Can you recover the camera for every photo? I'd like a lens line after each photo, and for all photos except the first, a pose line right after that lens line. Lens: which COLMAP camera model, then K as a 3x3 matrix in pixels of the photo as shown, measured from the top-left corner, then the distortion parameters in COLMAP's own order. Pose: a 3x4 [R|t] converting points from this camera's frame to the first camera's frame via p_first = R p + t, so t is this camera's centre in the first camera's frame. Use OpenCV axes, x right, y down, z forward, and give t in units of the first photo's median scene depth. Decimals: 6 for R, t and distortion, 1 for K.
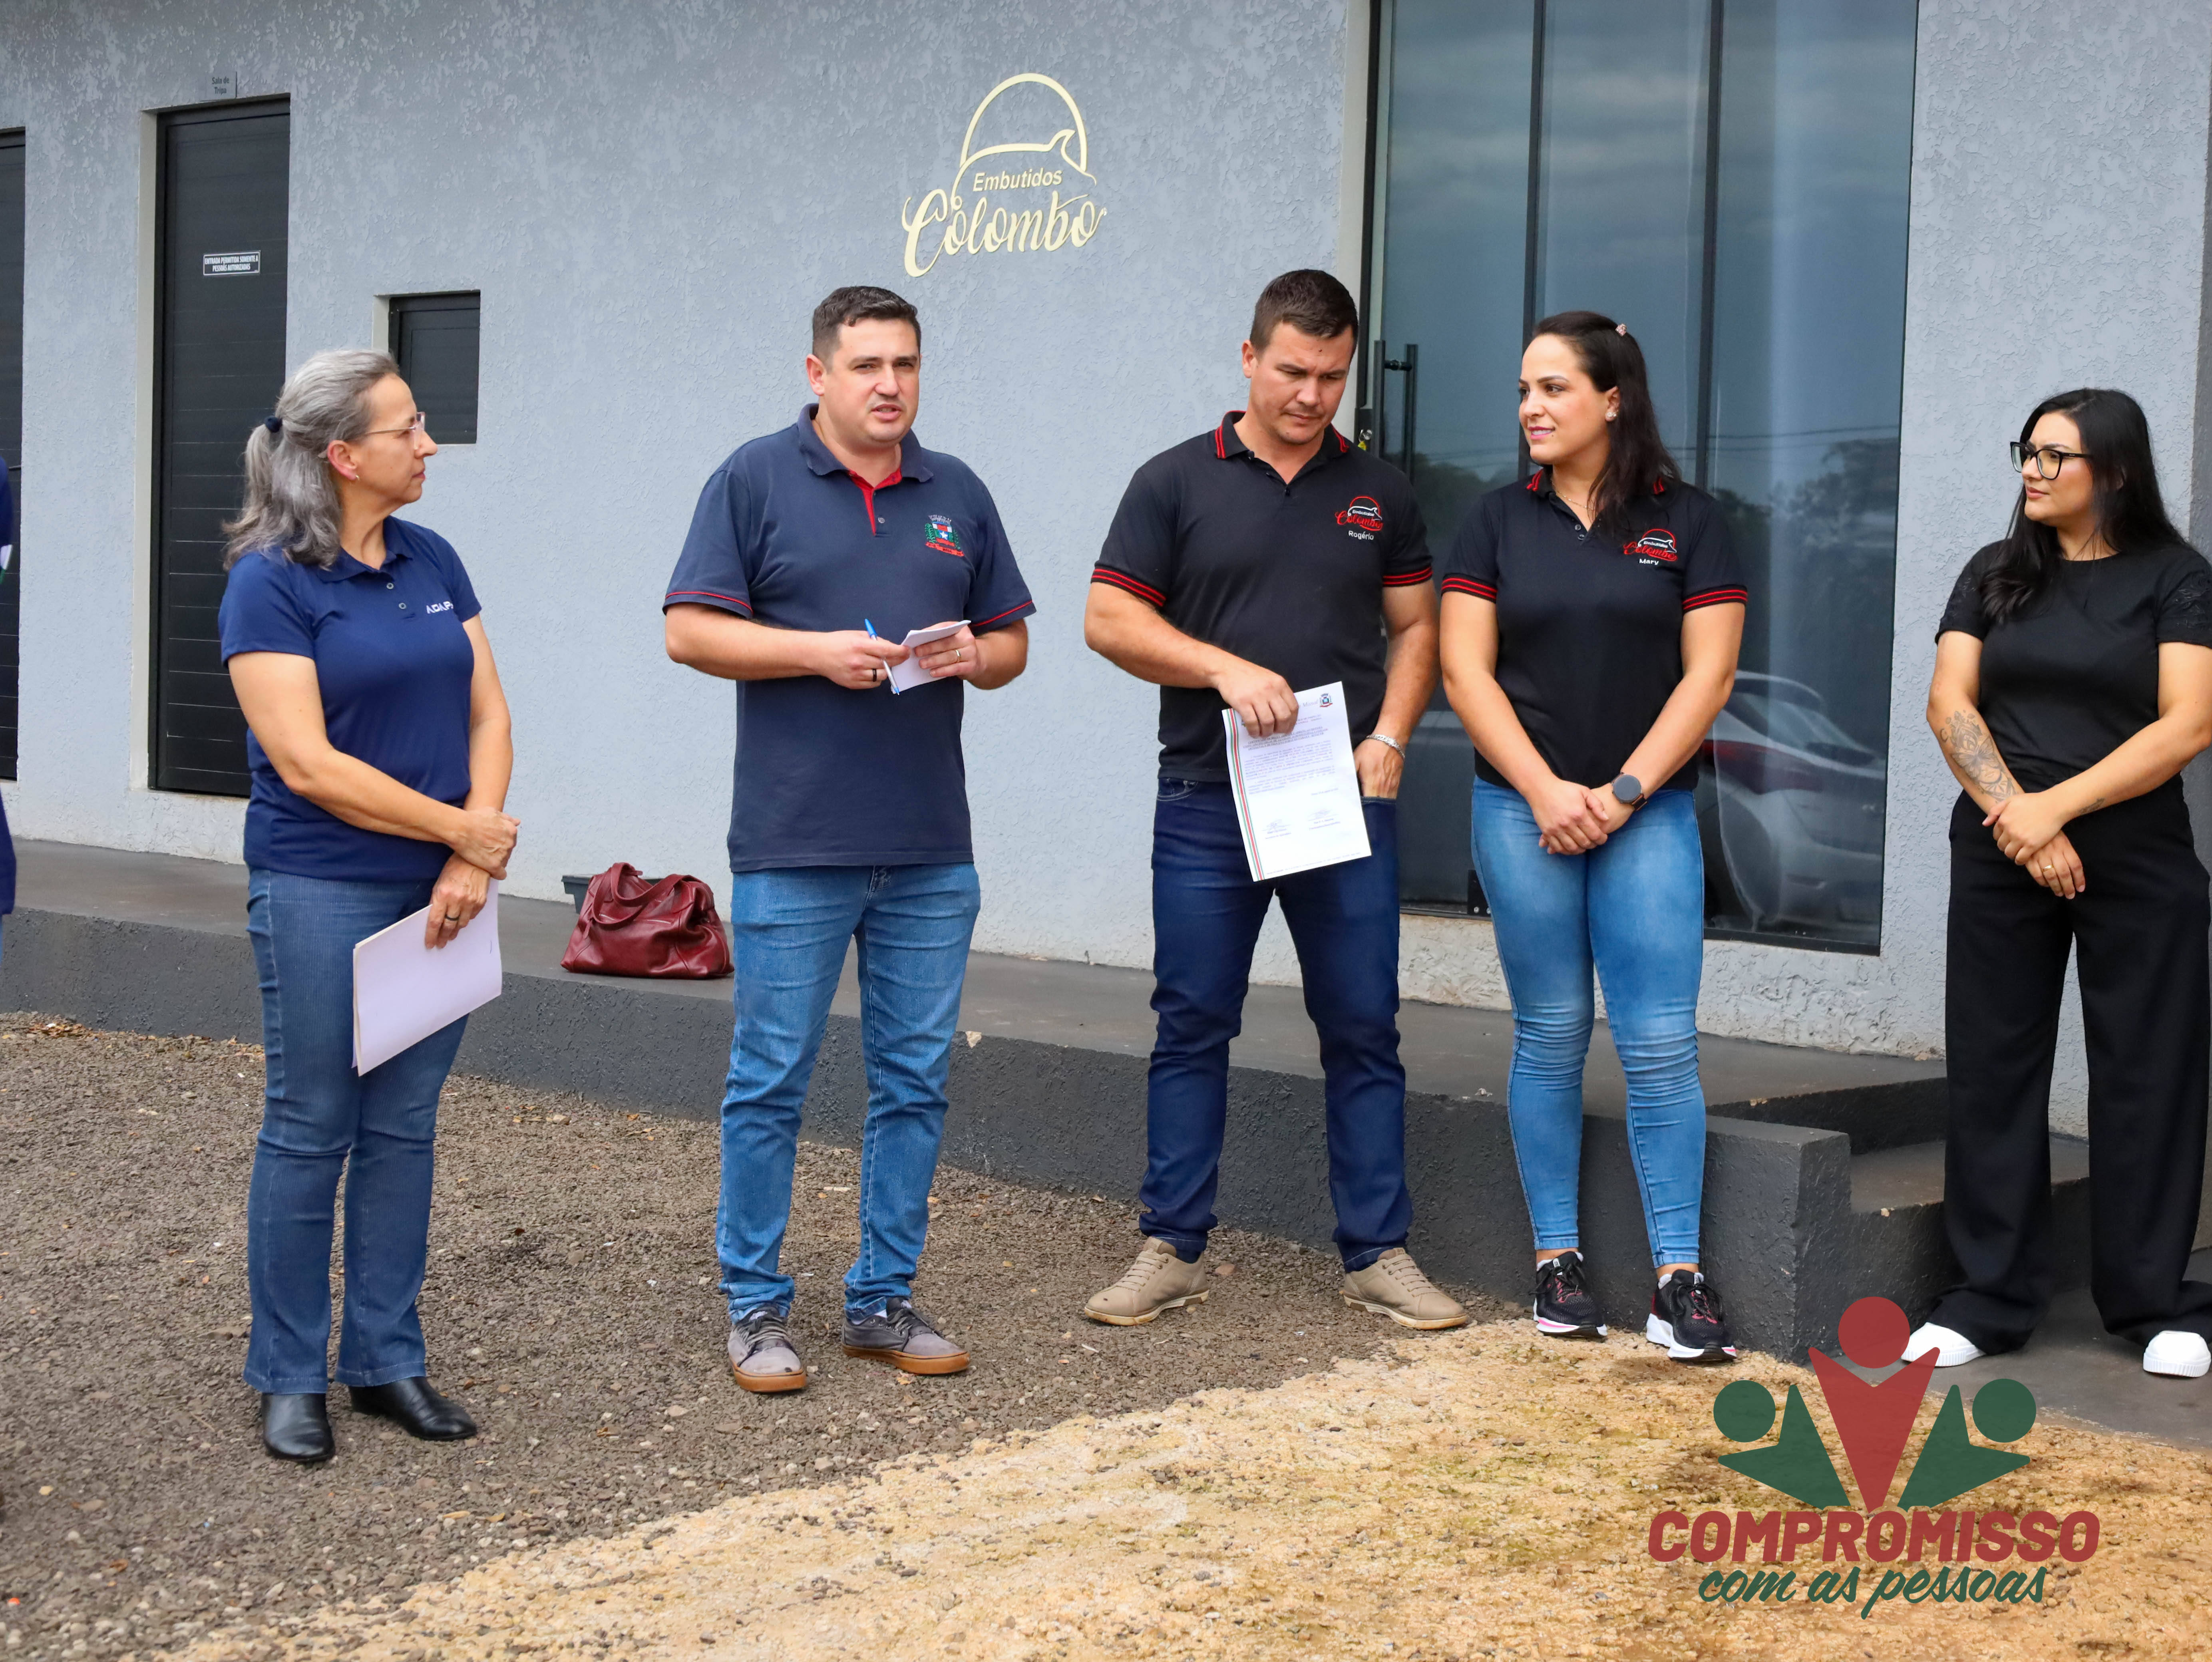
lens RADIAL K [[3853.2, 0, 1112.7], [0, 3853.2, 874.2], [0, 0, 1]] dist [-0.013897, -0.009312]
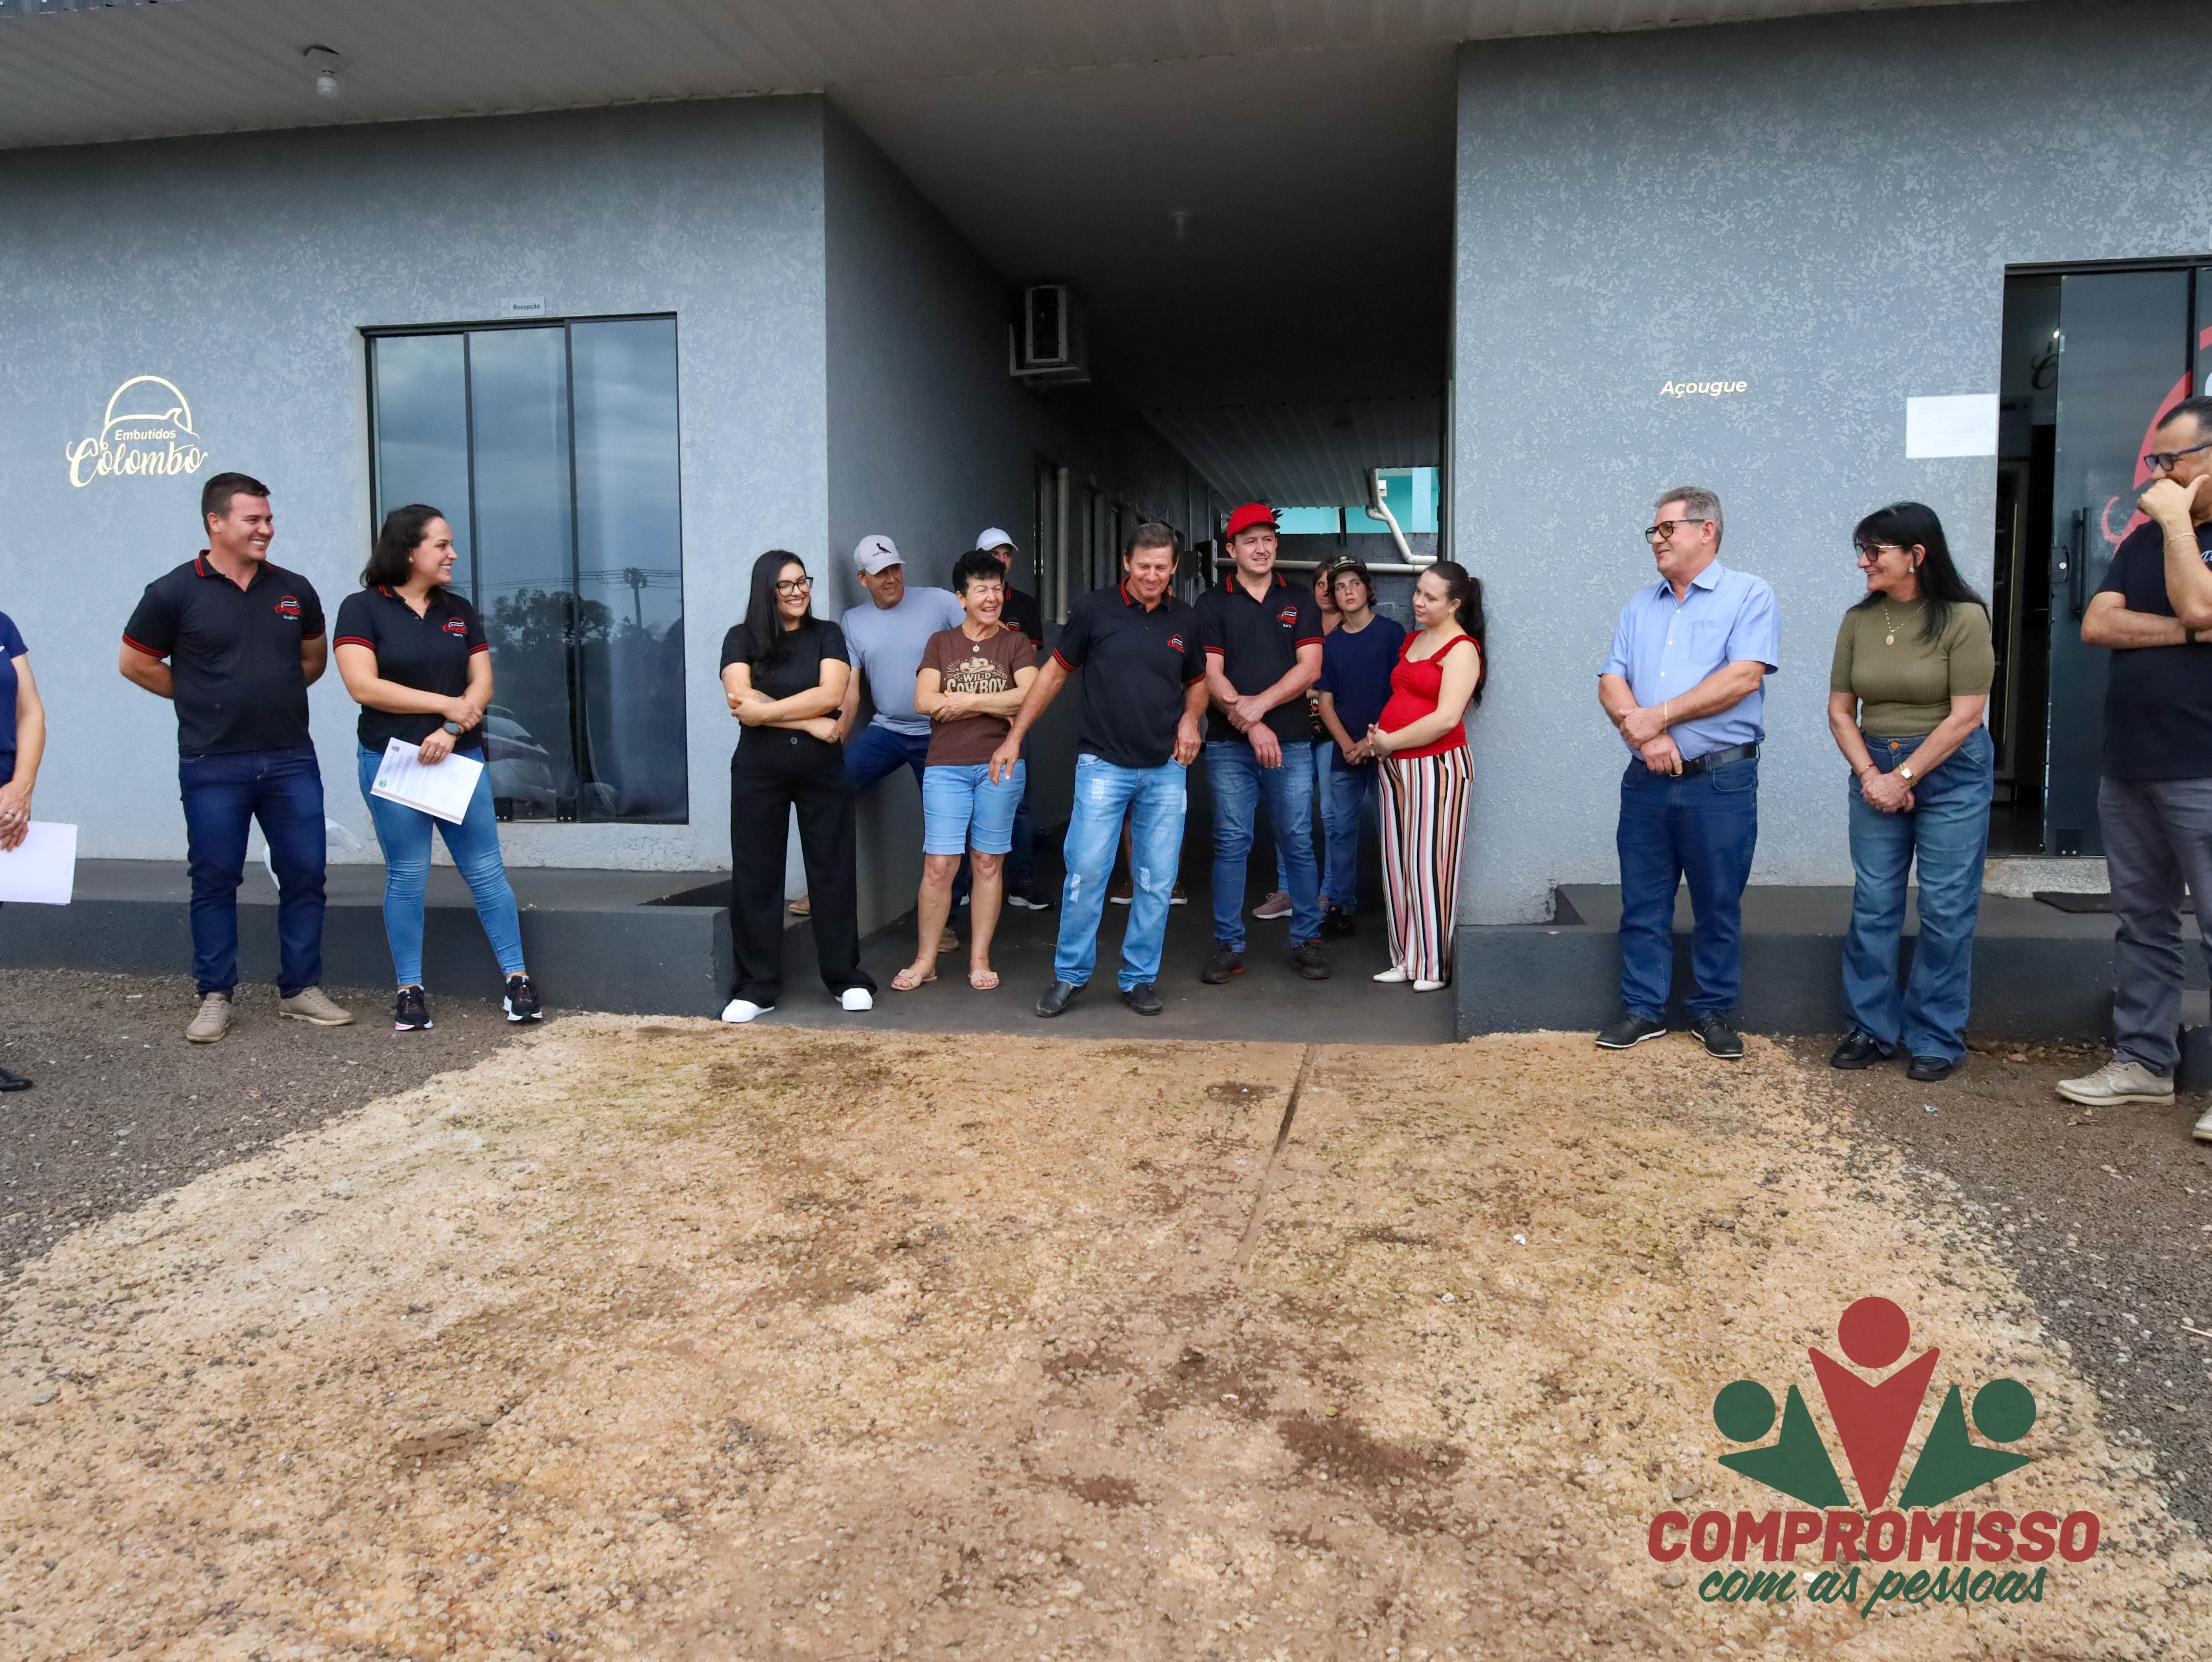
lens RADIAL K [[1702.6, 0, 1113.9], [0, 1702.6, 844.0], [0, 0, 1]] dist [-0.016404, 0.012266]
pose [[0.833005, -0.077949, 0.547746, -0.104179], [0.060615, 0.996924, 0.049687, -0.000189], [-0.549935, -0.008188, 0.835168, 0.086295]]
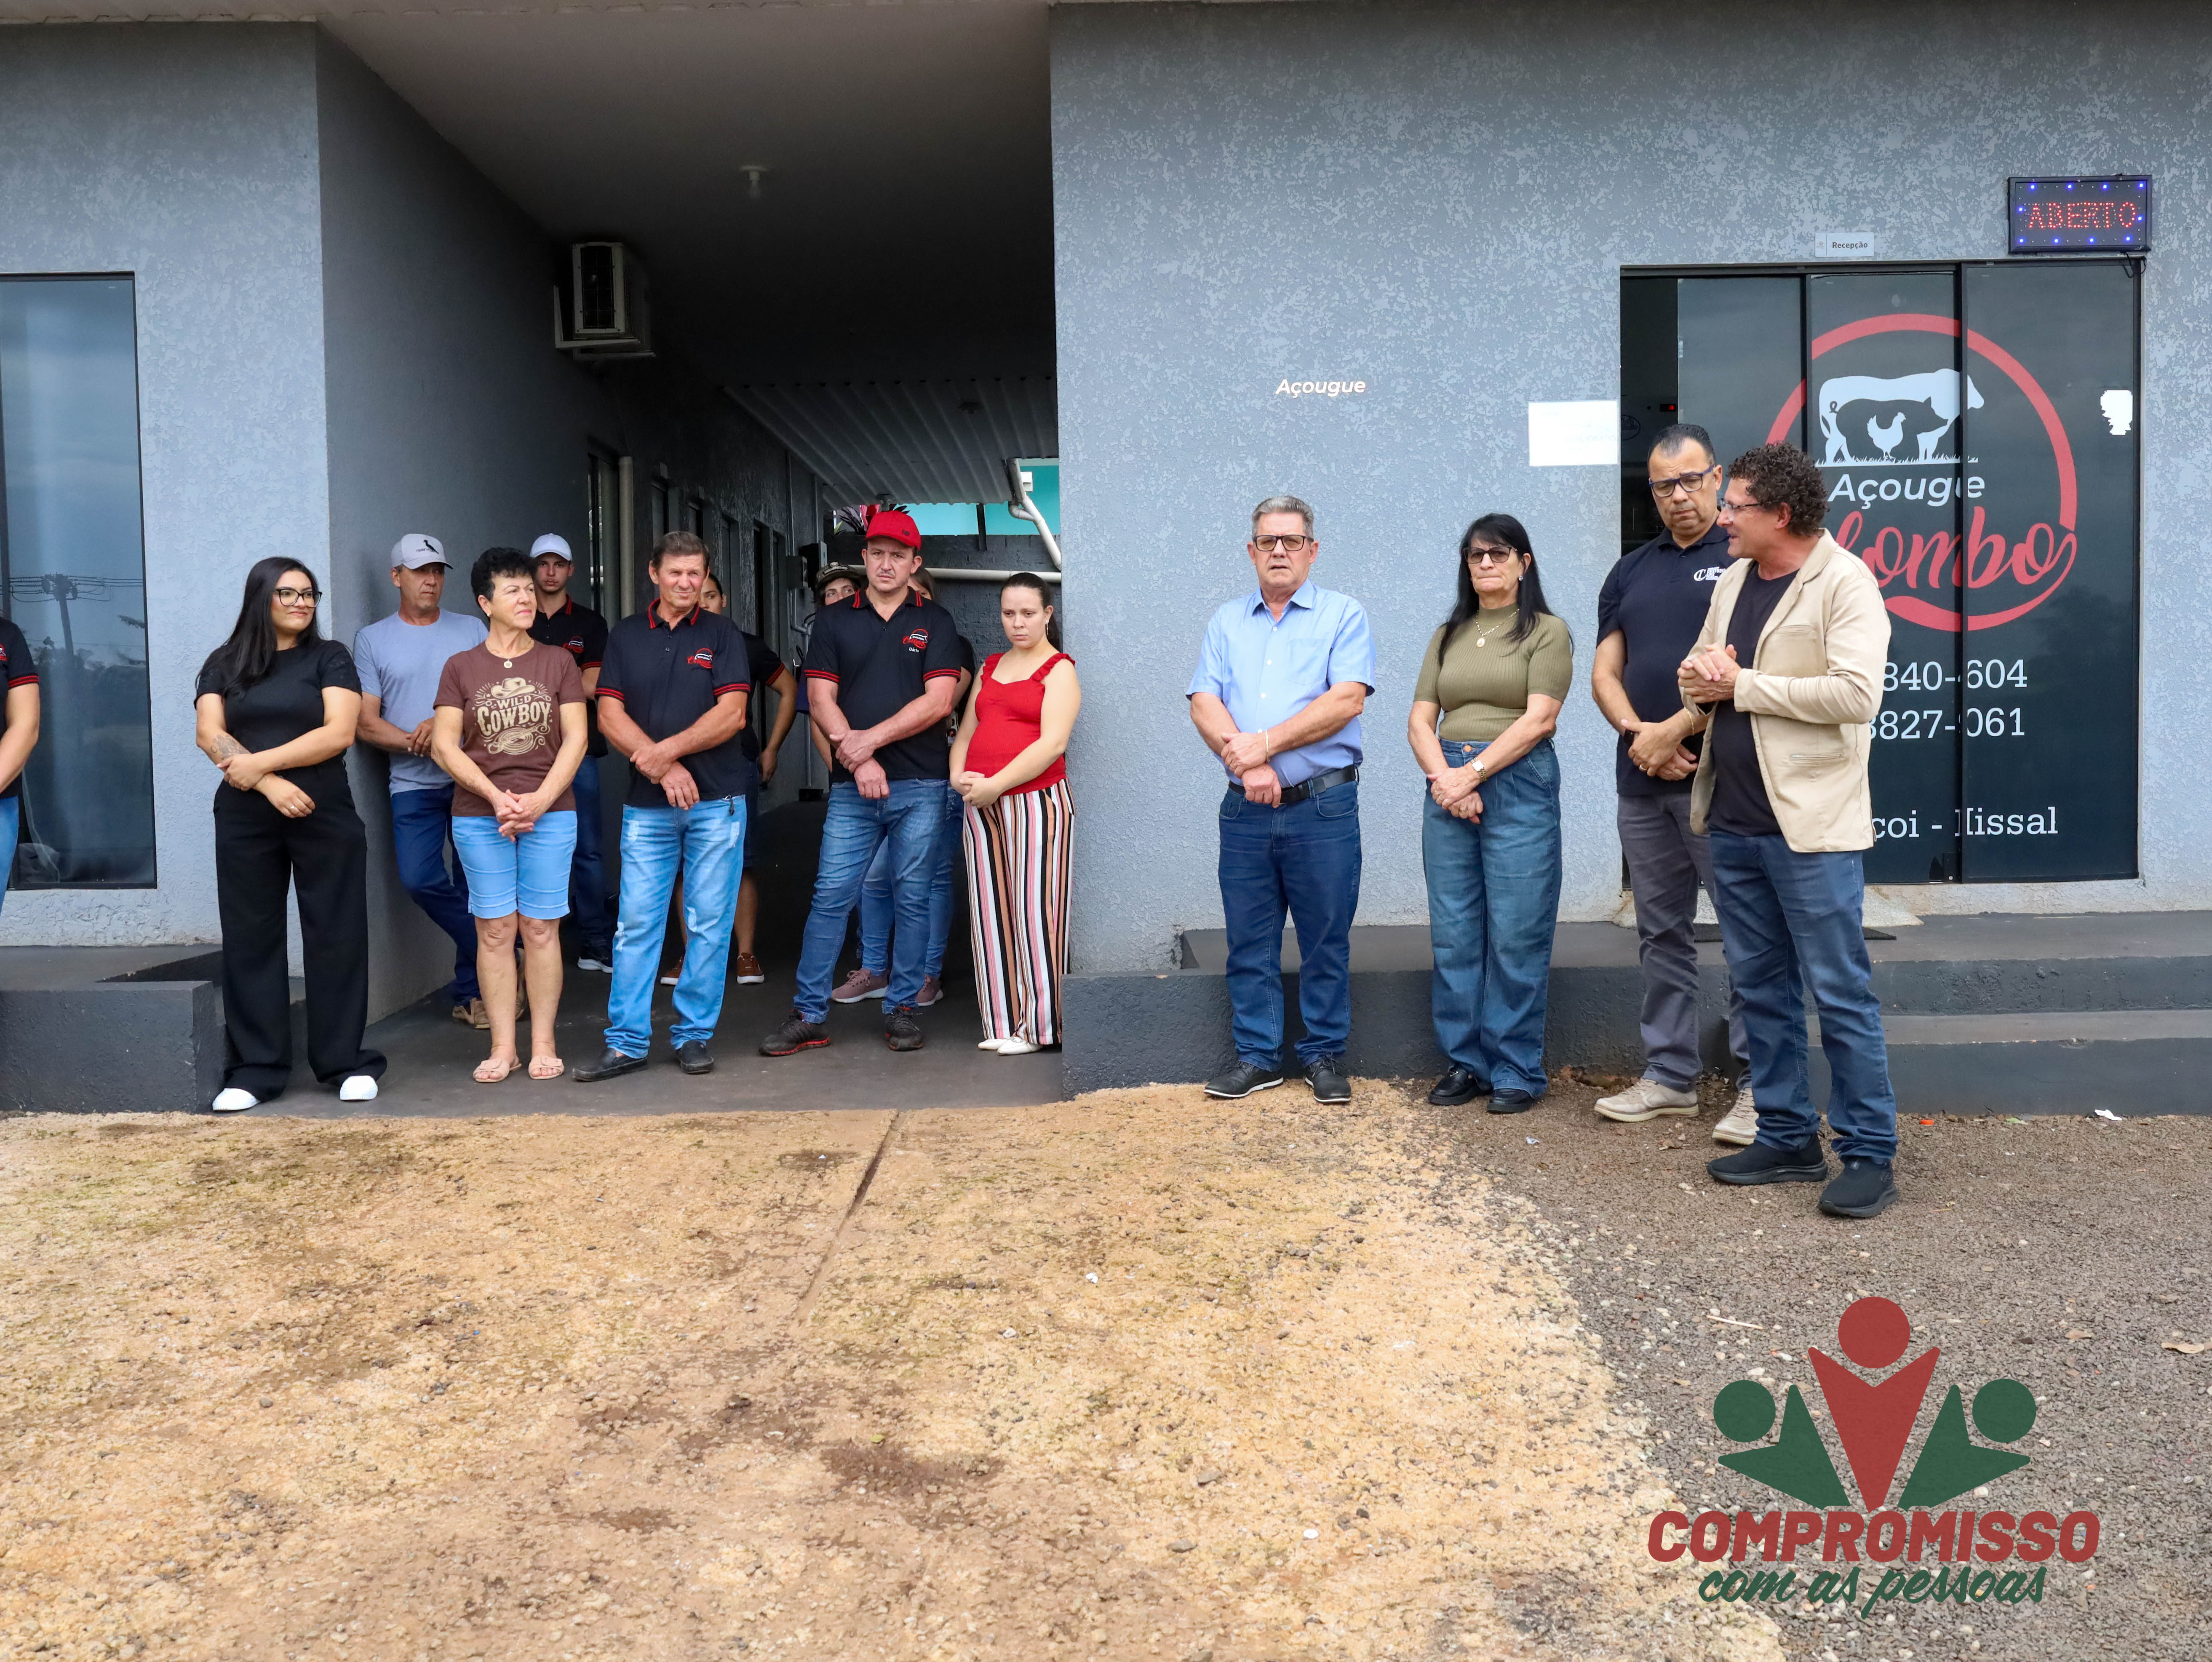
lens RADIAL K [[2156.3, 0, 1116.2], [0, 2156.3, 855.9], [0, 0, 1]] dist [0.001268, -0.017163]
pose [[0.718690, -0.075913, 0.691174, -0.142143], [0.075791, 0.996652, 0.030657, 0.008713], [-0.691188, 0.030352, 0.722038, 0.001697]]
